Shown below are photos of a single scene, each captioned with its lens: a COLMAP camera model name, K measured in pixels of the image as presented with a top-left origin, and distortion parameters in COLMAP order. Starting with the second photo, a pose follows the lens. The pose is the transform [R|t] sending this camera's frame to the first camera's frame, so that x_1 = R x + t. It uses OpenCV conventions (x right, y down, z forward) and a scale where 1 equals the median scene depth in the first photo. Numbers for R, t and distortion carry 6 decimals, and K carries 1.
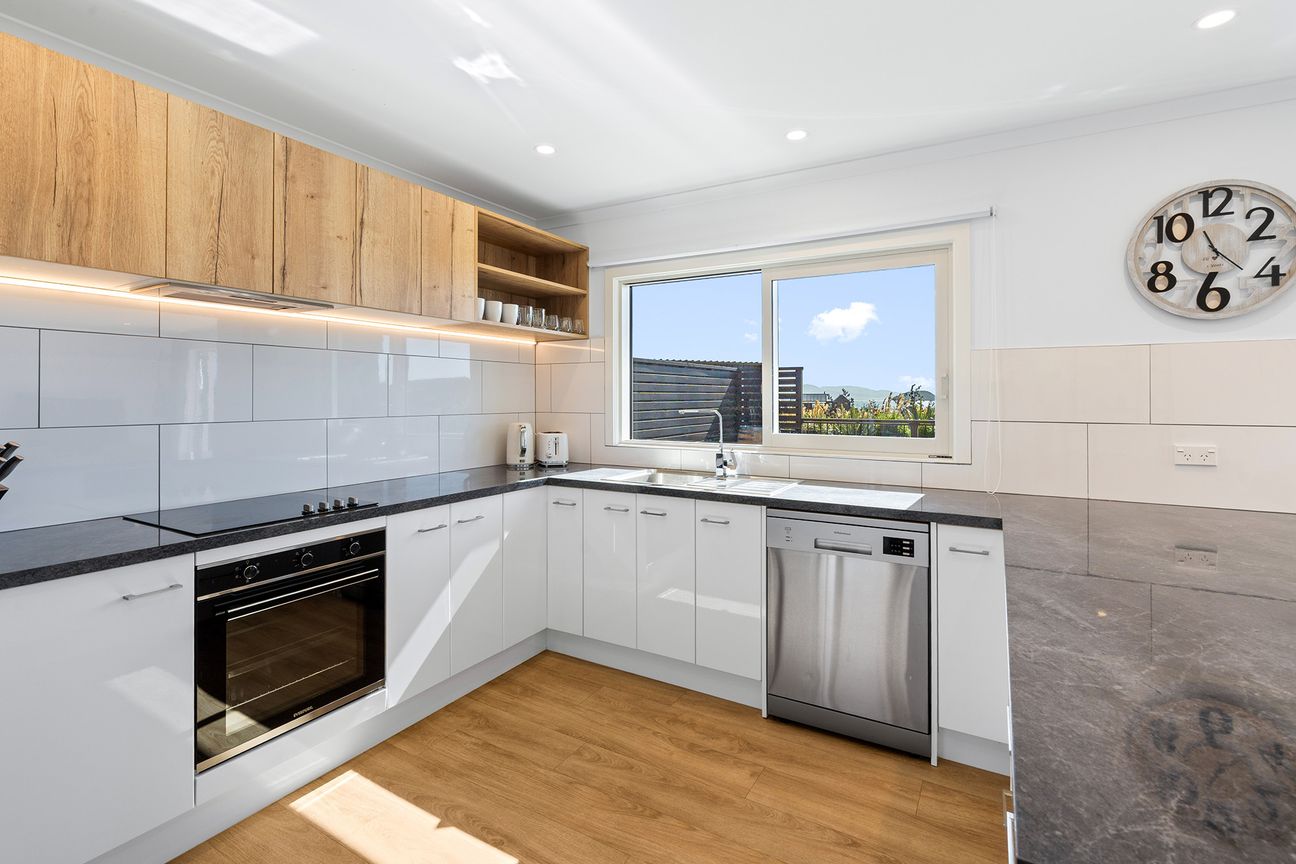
lens RADIAL K [[588.8, 0, 648.7], [0, 588.8, 395.0], [0, 0, 1]] dist [-0.007593, 0.000084]
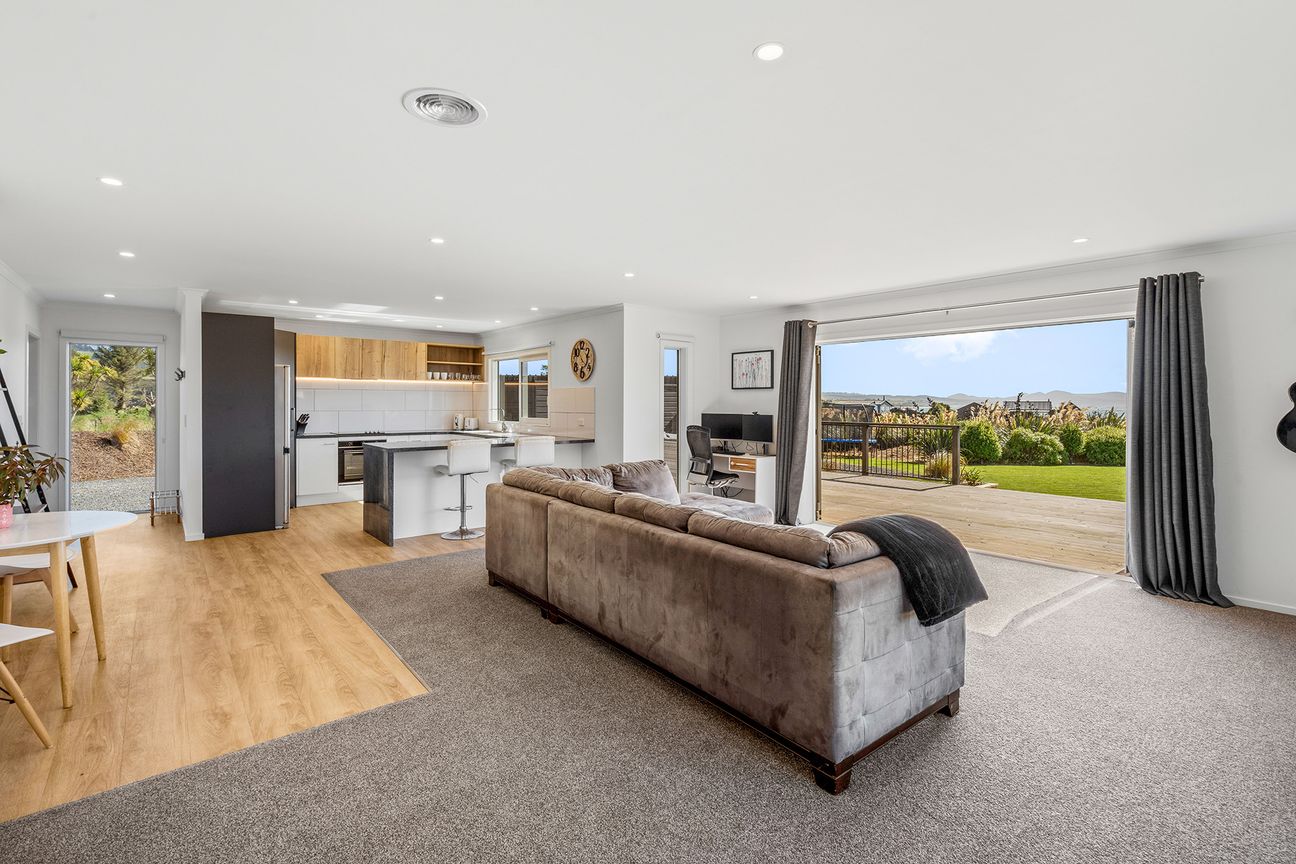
lens RADIAL K [[588.8, 0, 645.5], [0, 588.8, 397.7], [0, 0, 1]] dist [-0.007593, 0.000084]
pose [[0.938128, -0.001846, -0.346282, 2.447148], [-0.000830, 0.999971, -0.007579, -0.009789], [0.346286, 0.007398, 0.938100, -1.980378]]
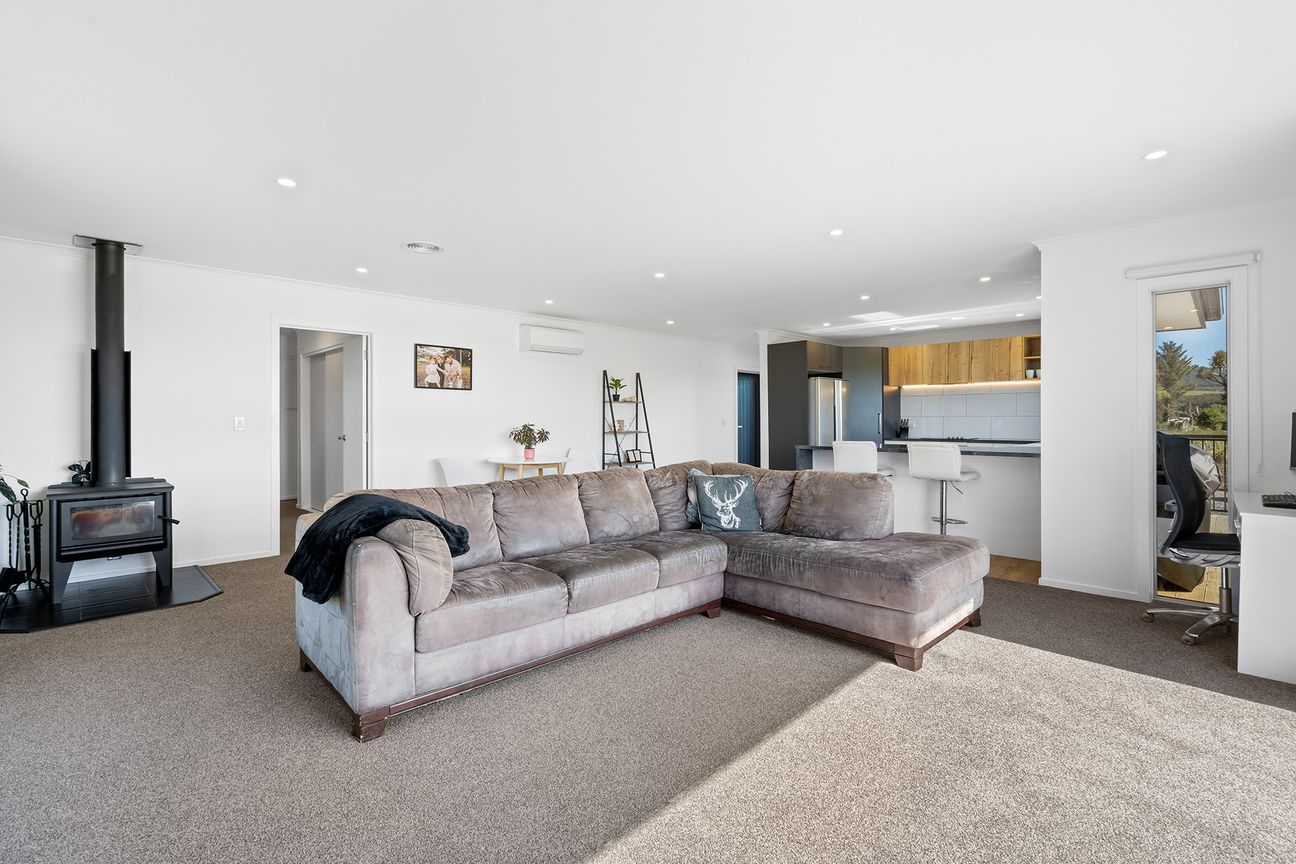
lens RADIAL K [[588.8, 0, 655.7], [0, 588.8, 426.2], [0, 0, 1]] dist [-0.007593, 0.000084]
pose [[-0.246219, 0.009663, -0.969166, 3.494959], [0.005383, 0.999949, 0.008603, 0.069544], [0.969199, -0.003098, -0.246259, 0.065262]]
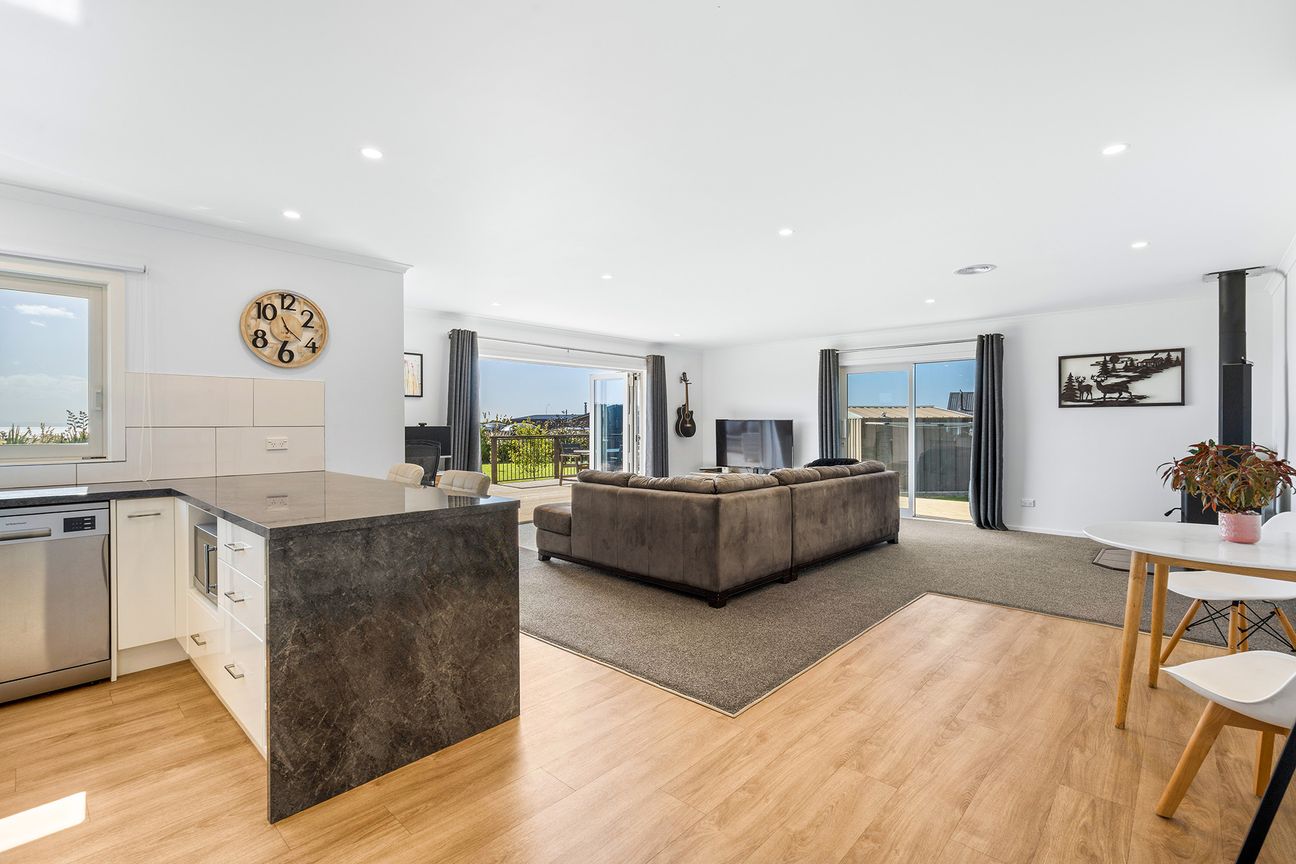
lens RADIAL K [[588.8, 0, 654.4], [0, 588.8, 420.6], [0, 0, 1]] dist [-0.007593, 0.000084]
pose [[0.214628, 0.002189, 0.976693, -0.543509], [-0.000100, 0.999998, -0.002219, 0.037493], [-0.976696, 0.000379, 0.214628, -0.484390]]
